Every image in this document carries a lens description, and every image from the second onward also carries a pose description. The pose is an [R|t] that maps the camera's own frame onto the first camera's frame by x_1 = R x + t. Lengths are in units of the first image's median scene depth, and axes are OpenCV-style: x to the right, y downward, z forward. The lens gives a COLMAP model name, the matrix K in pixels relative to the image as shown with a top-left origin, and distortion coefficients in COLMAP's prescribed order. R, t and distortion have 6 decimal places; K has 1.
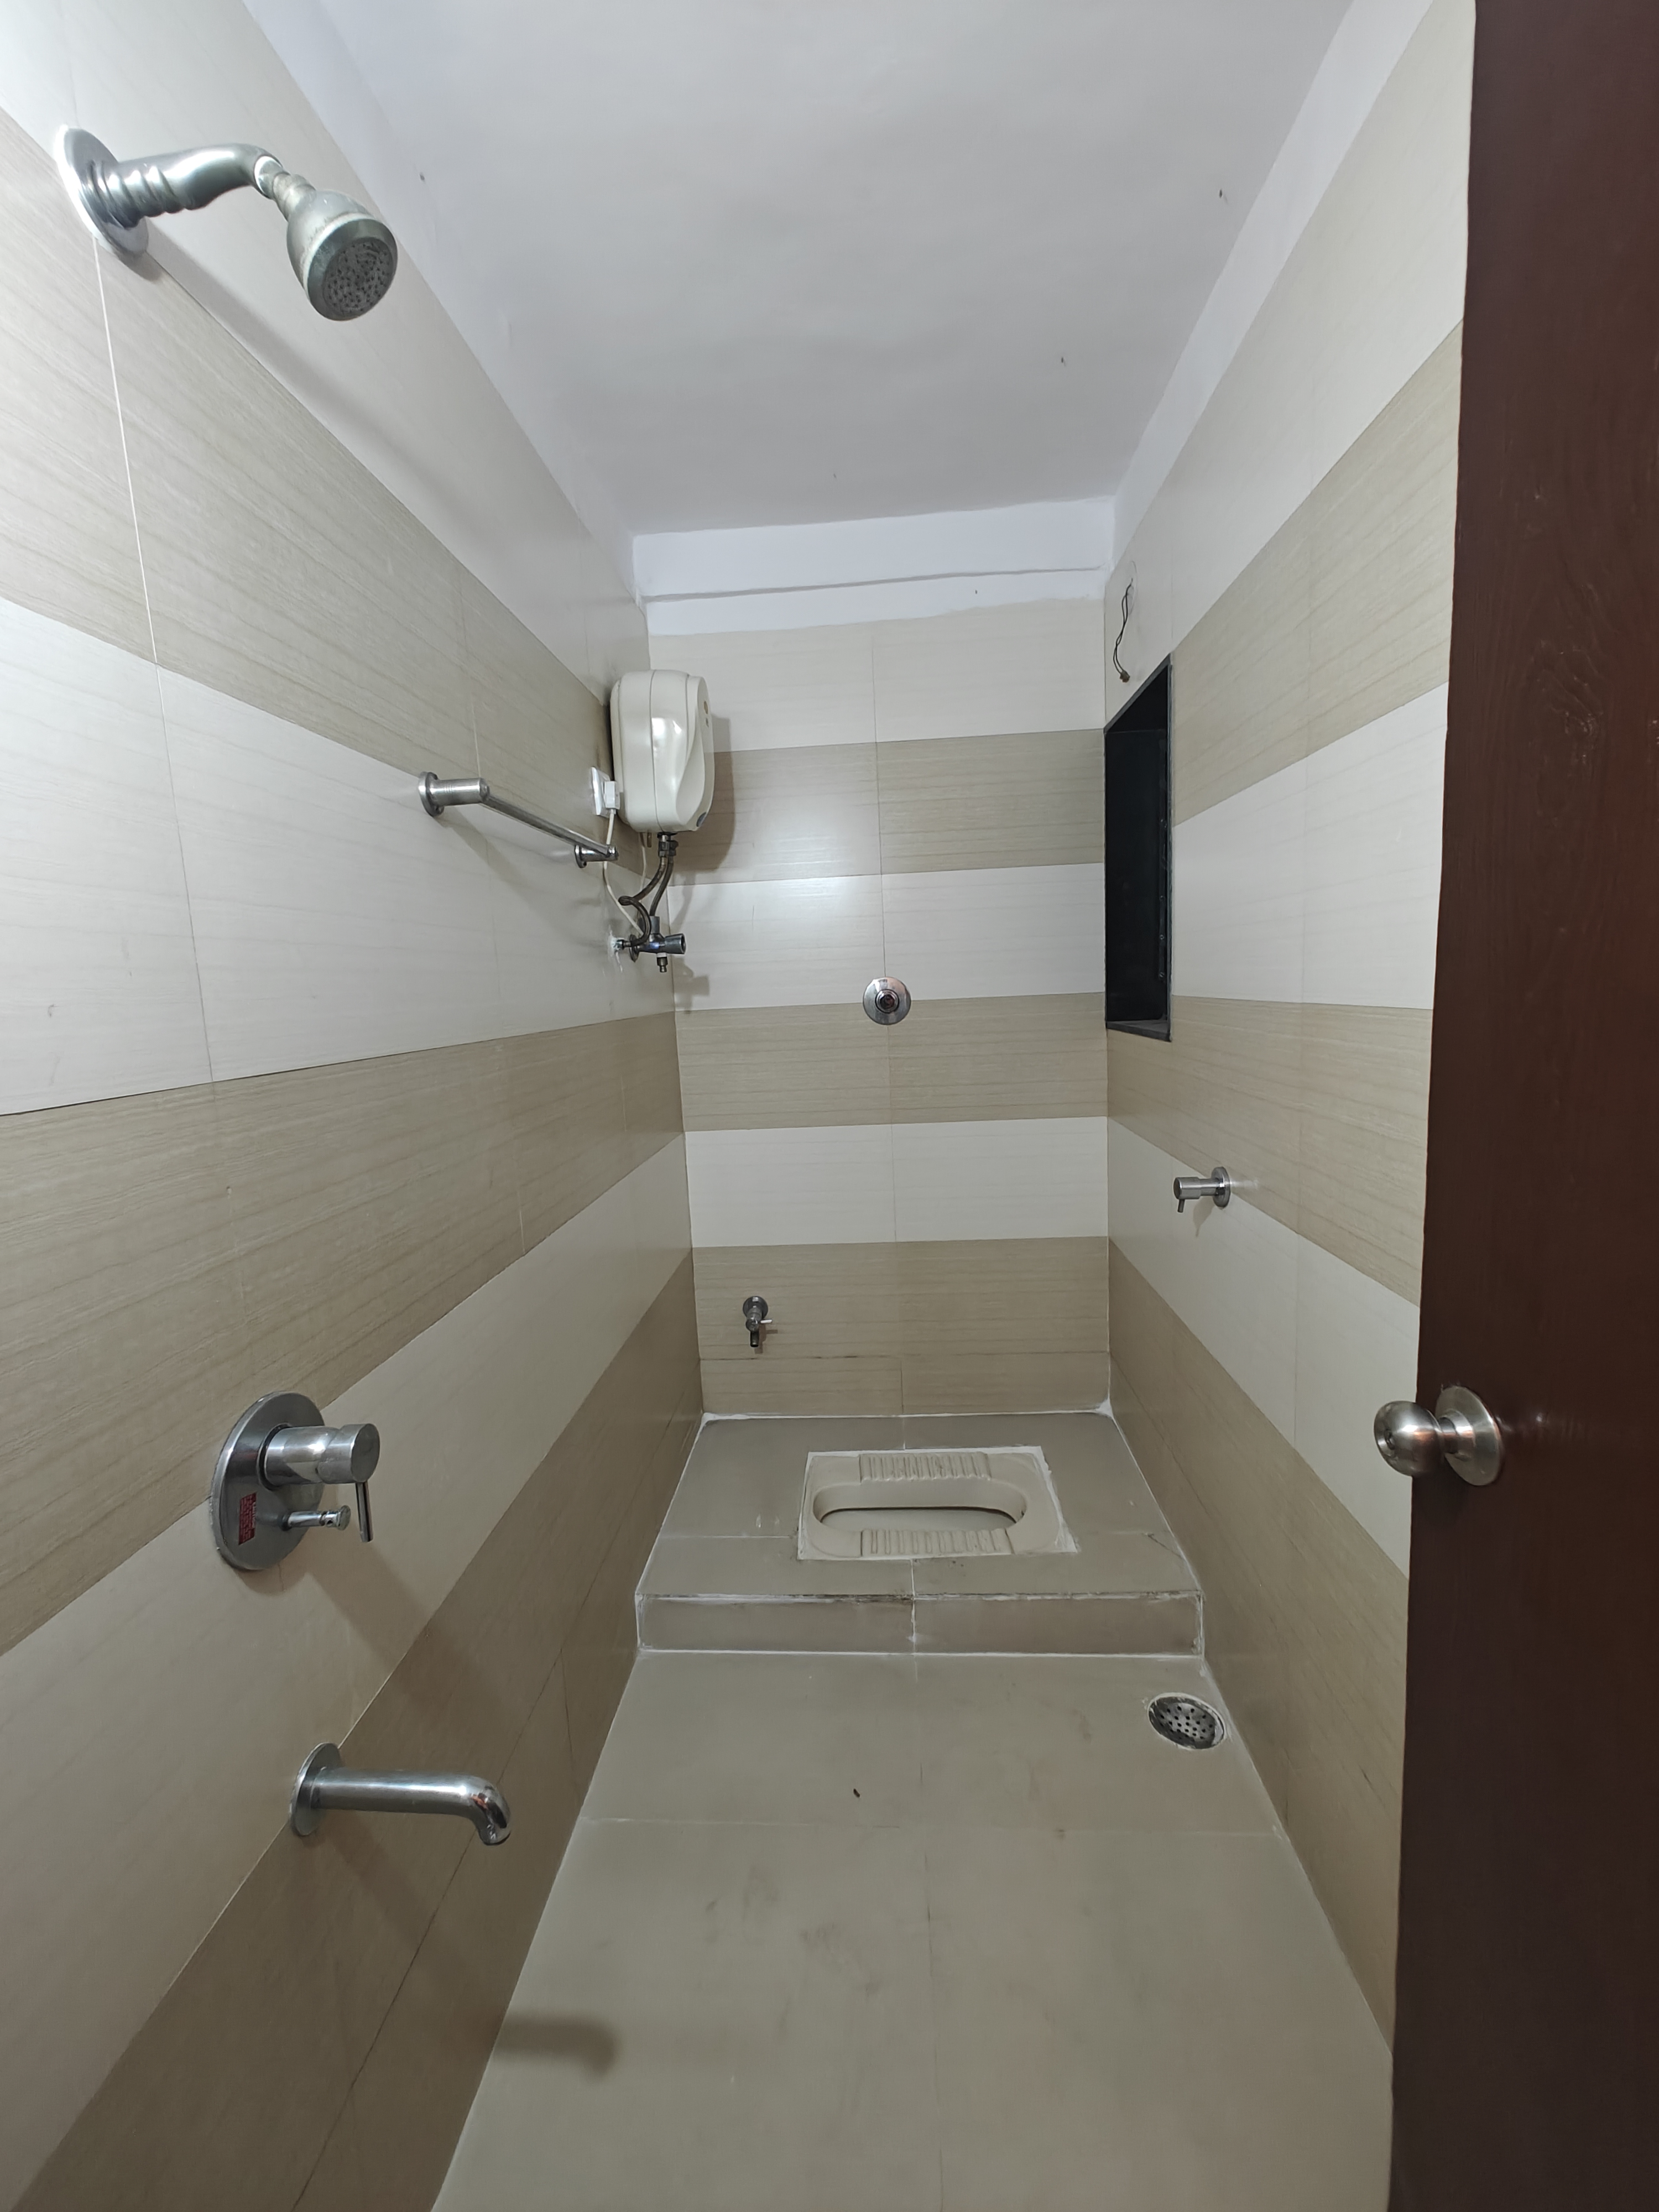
lens RADIAL K [[947.5, 0, 829.5], [0, 947.5, 1106.0], [0, 0, 1]] dist [-0.005706, 0.001423]
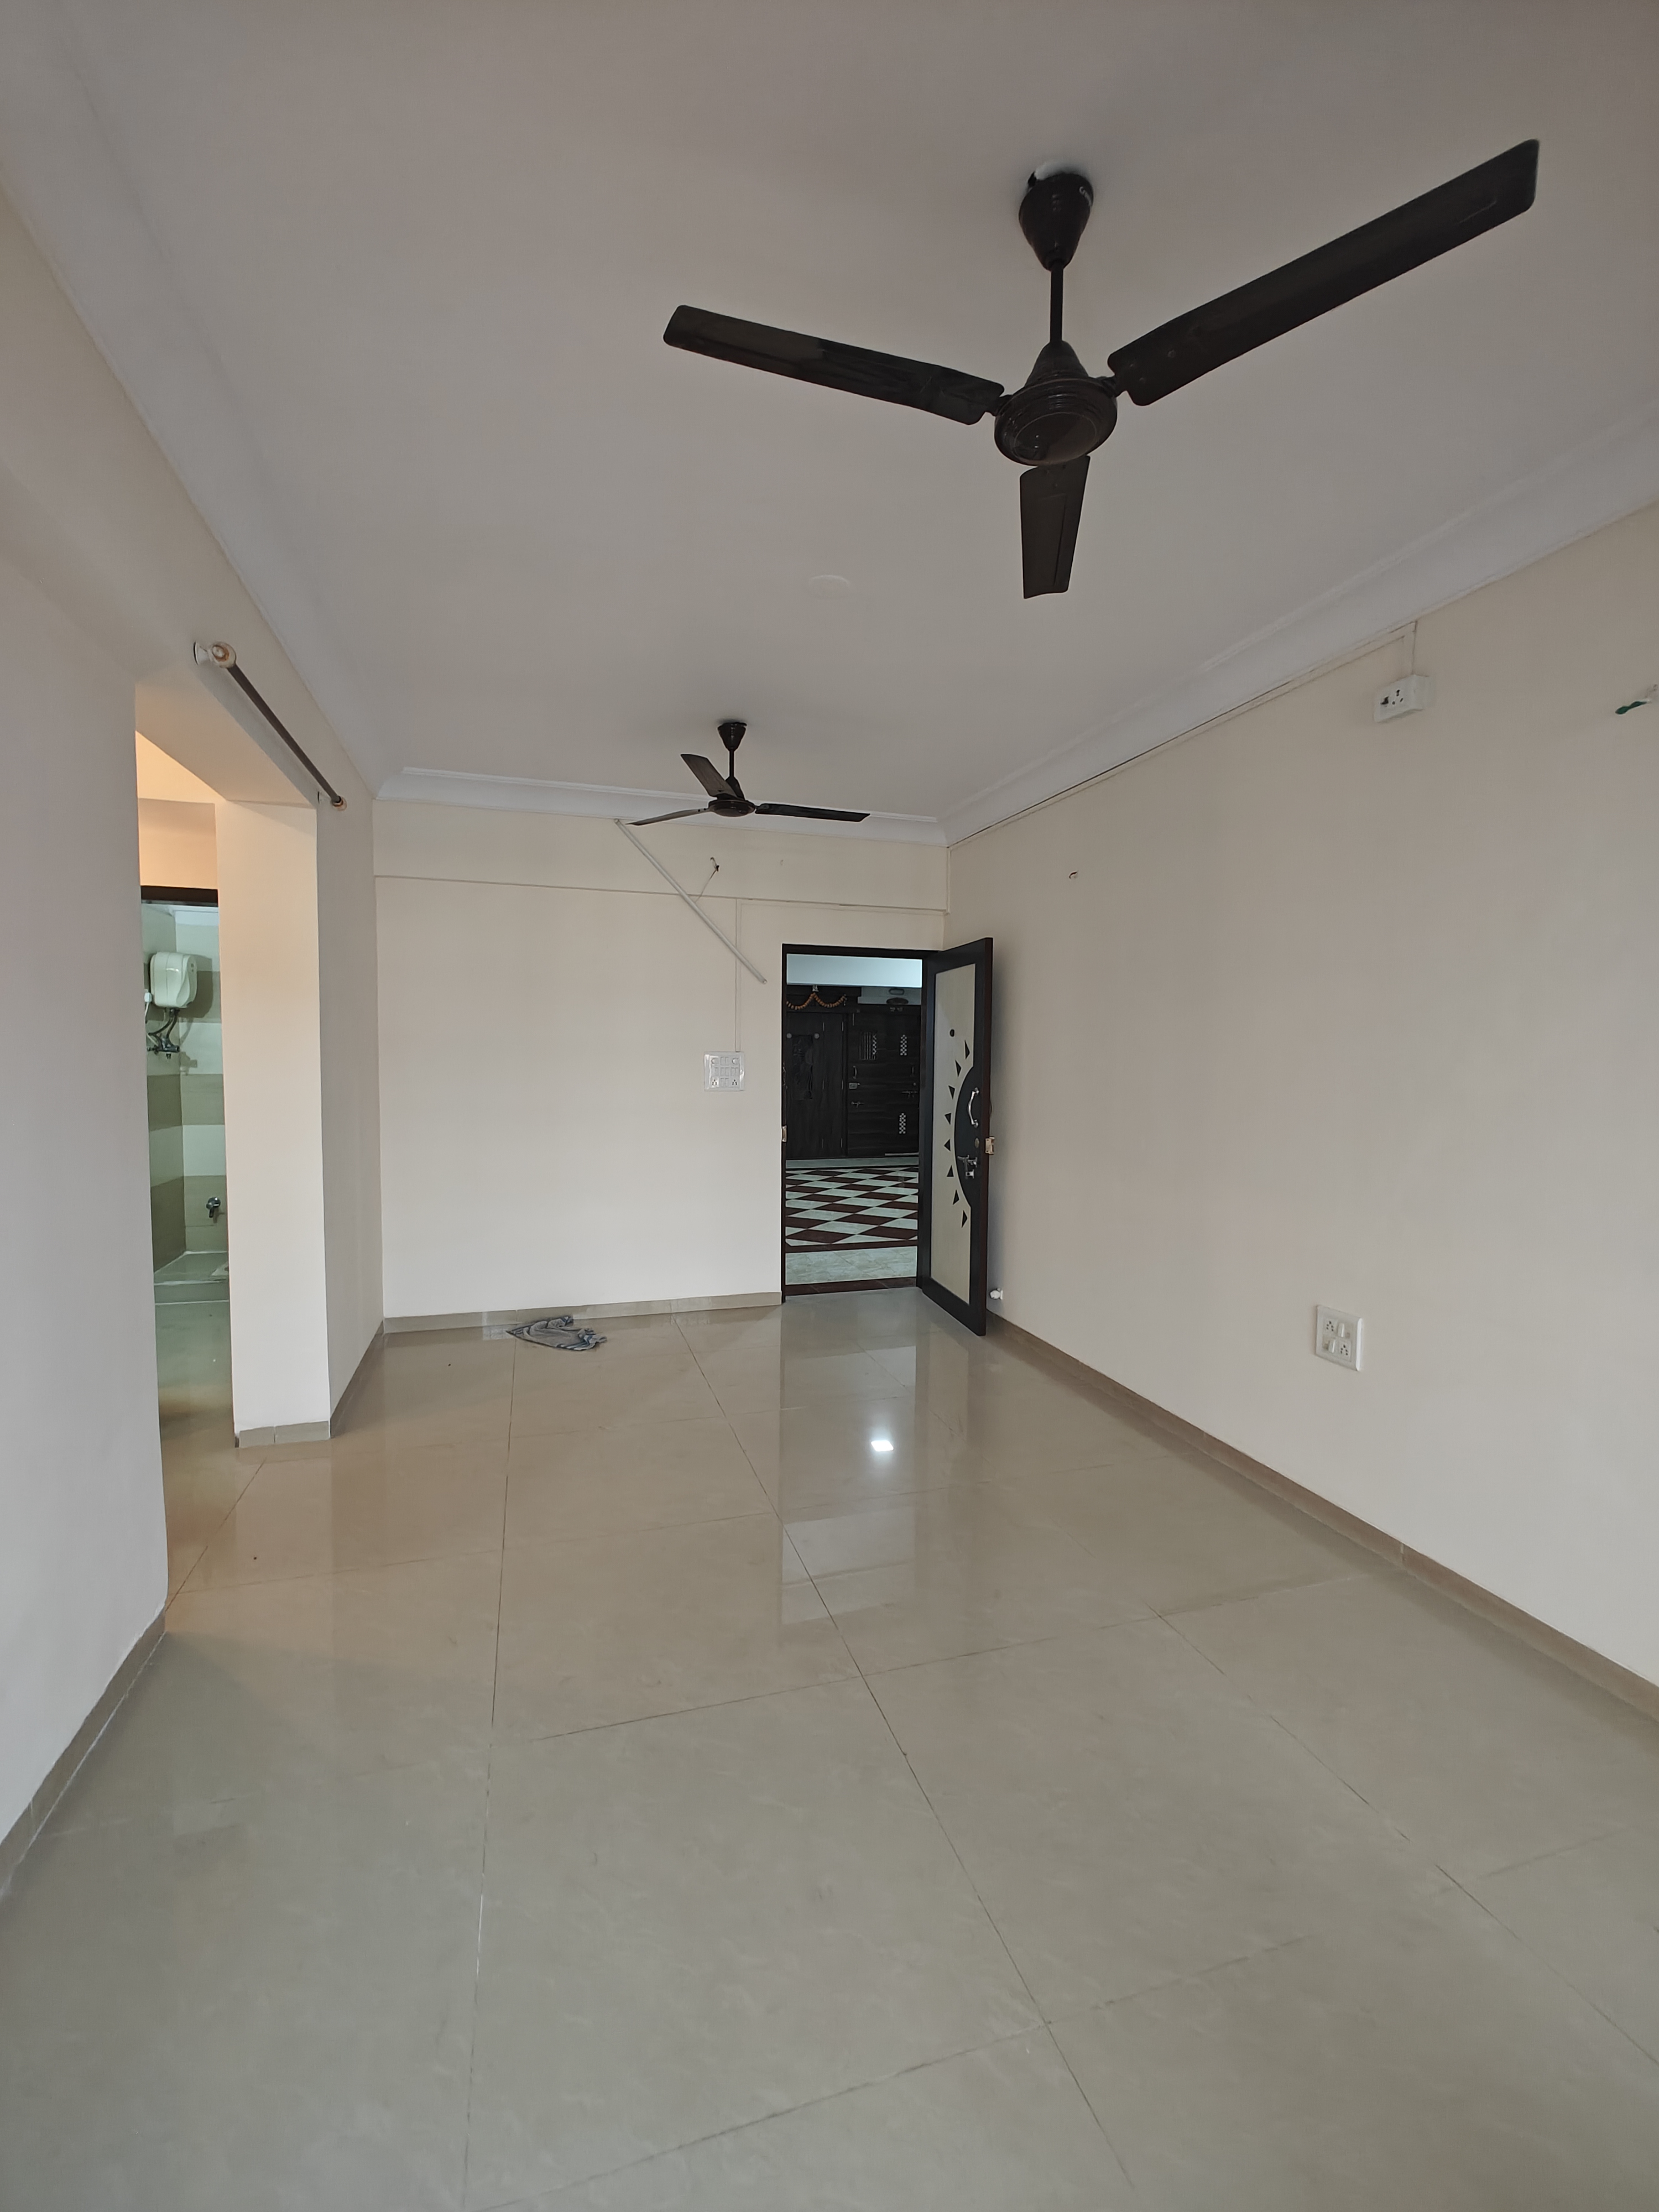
lens RADIAL K [[947.5, 0, 829.5], [0, 947.5, 1106.0], [0, 0, 1]] dist [-0.005706, 0.001423]
pose [[0.935552, 0.038556, 0.351079, 0.557951], [-0.010485, 0.996617, -0.081510, 0.163876], [-0.353034, 0.072575, 0.932791, -1.869445]]
